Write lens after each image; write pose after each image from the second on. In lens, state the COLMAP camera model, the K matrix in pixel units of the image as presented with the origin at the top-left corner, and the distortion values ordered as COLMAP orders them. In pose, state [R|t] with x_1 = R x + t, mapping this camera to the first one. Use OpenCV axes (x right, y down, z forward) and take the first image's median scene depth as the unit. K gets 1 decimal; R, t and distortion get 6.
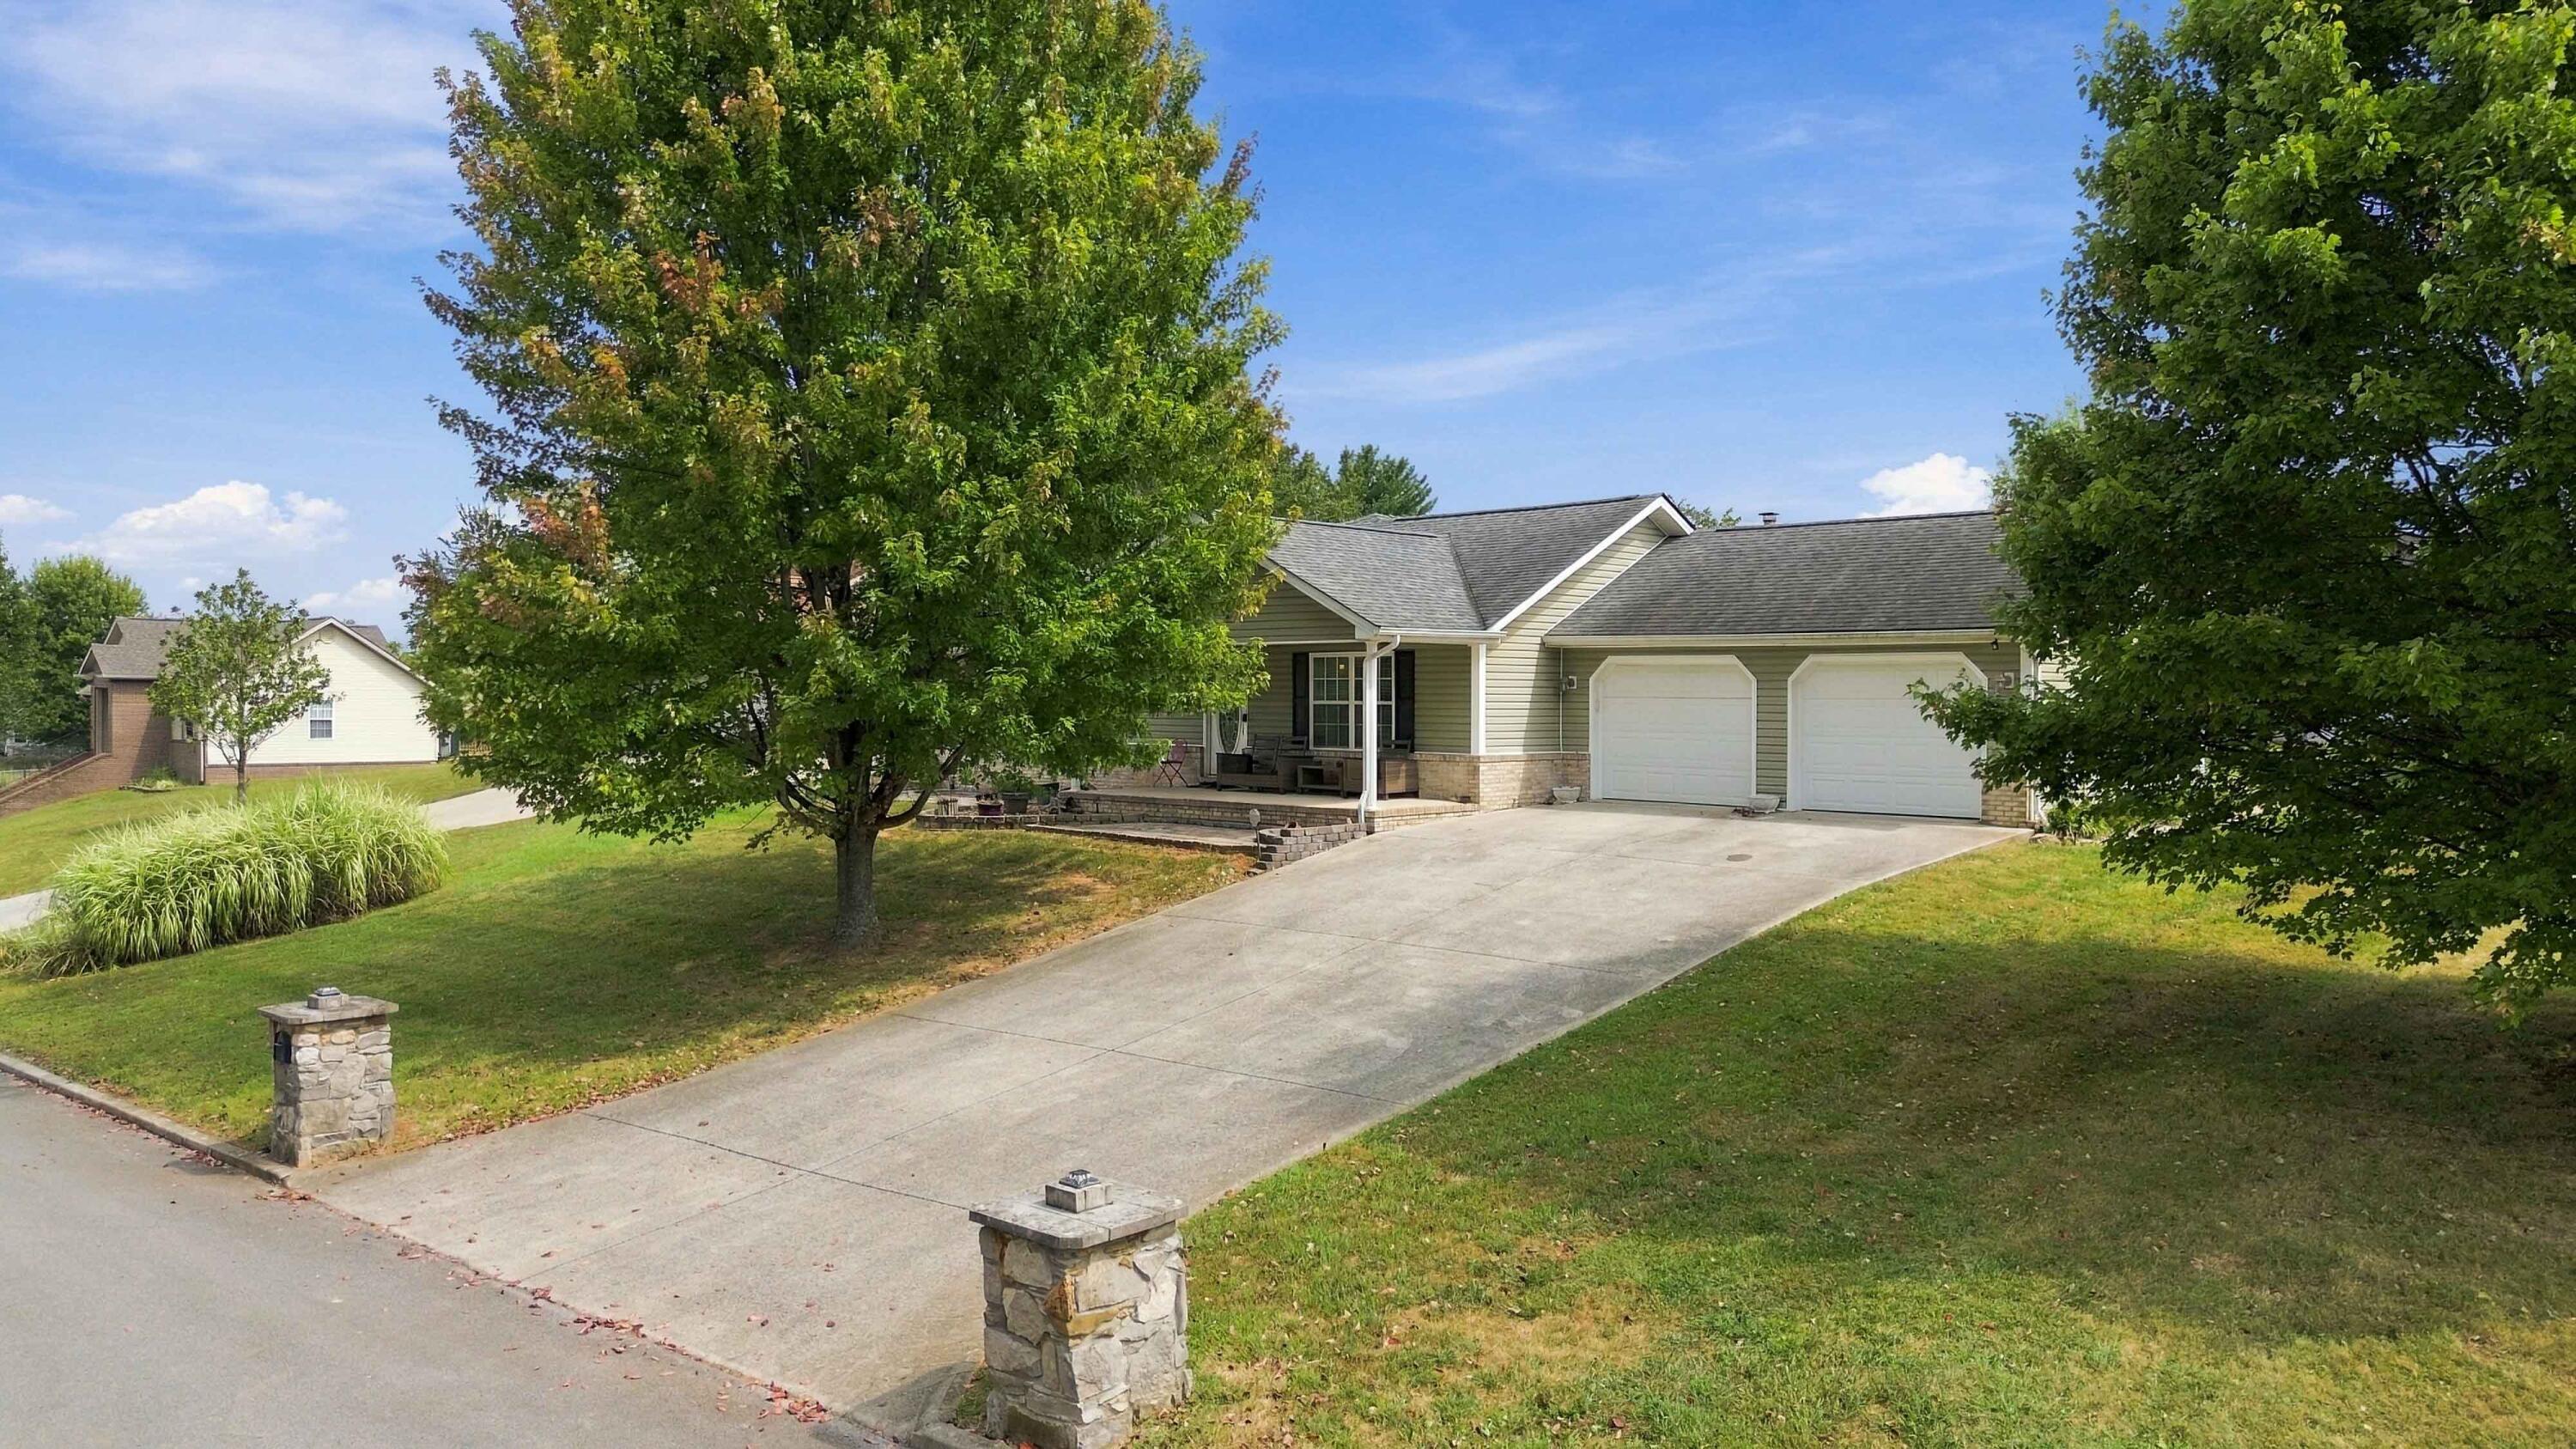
lens RADIAL K [[1826.5, 0, 1263.9], [0, 1826.5, 713.8], [0, 0, 1]] dist [0.066803, -0.061567]
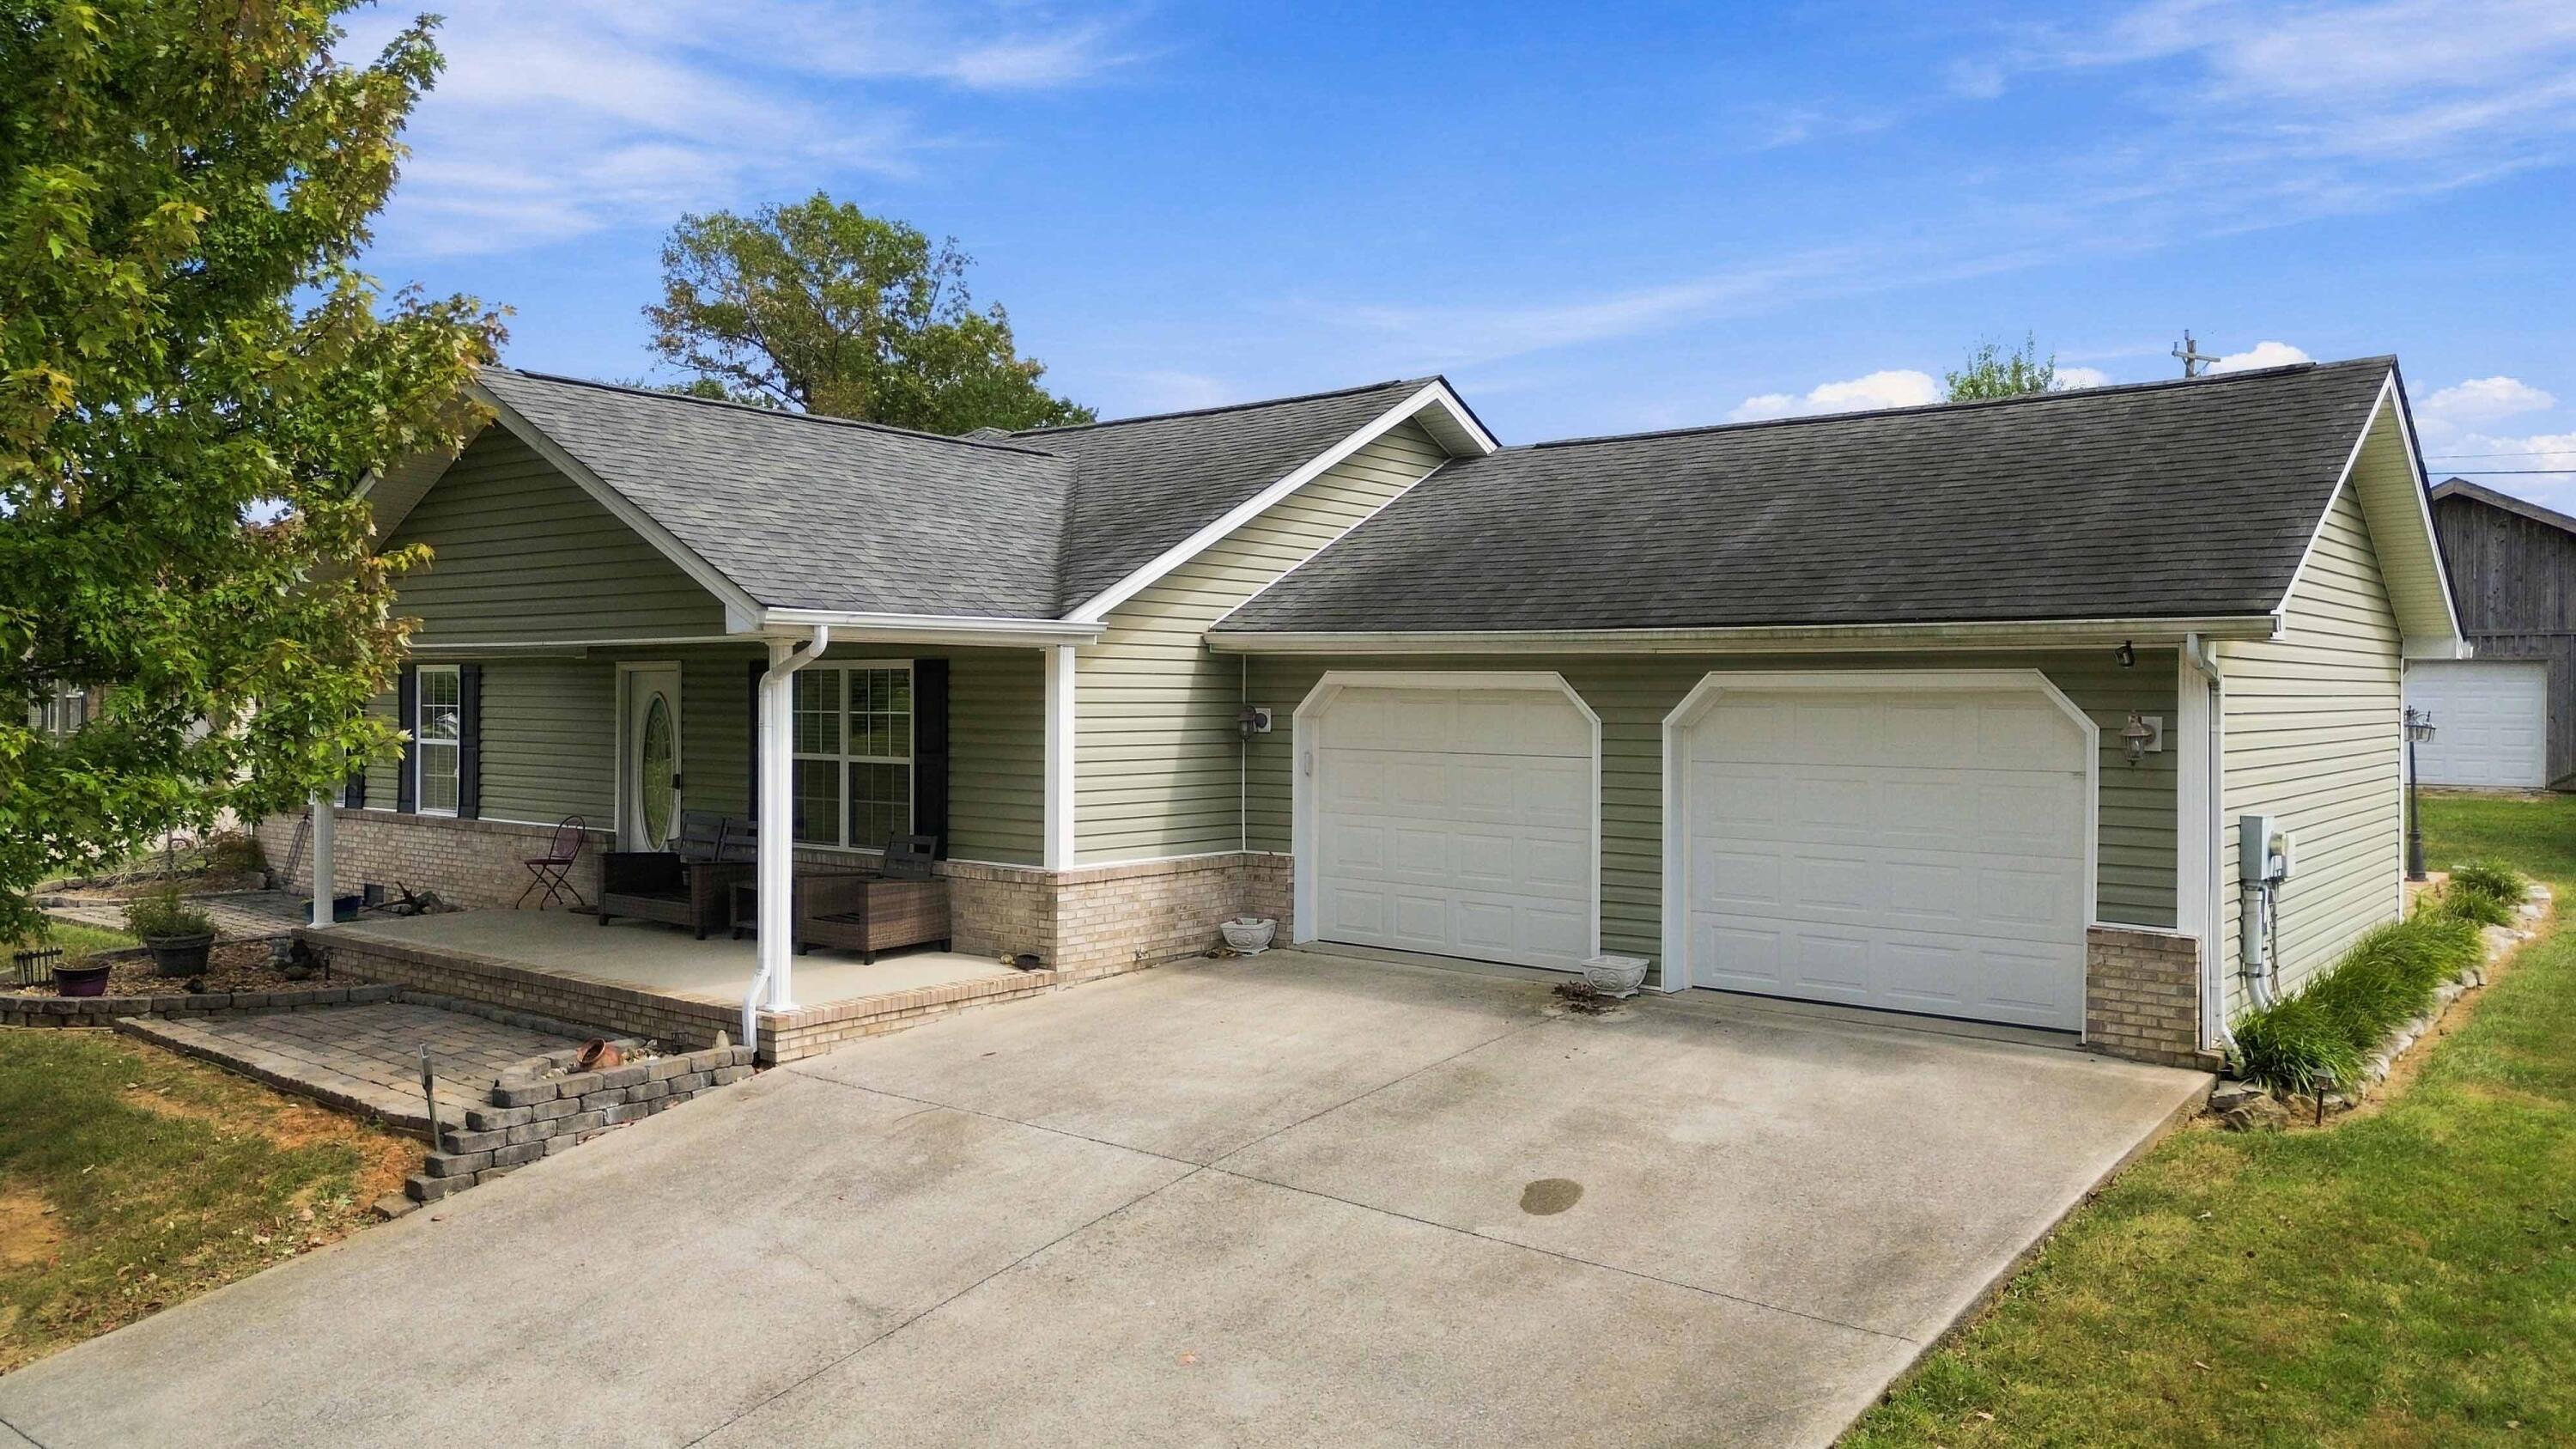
lens RADIAL K [[1826.5, 0, 1302.9], [0, 1826.5, 702.7], [0, 0, 1]] dist [0.066803, -0.061567]
pose [[0.995700, 0.000831, 0.092635, 0.137392], [-0.000285, 0.999983, -0.005905, -0.019966], [-0.092638, 0.005853, 0.995683, 0.497624]]
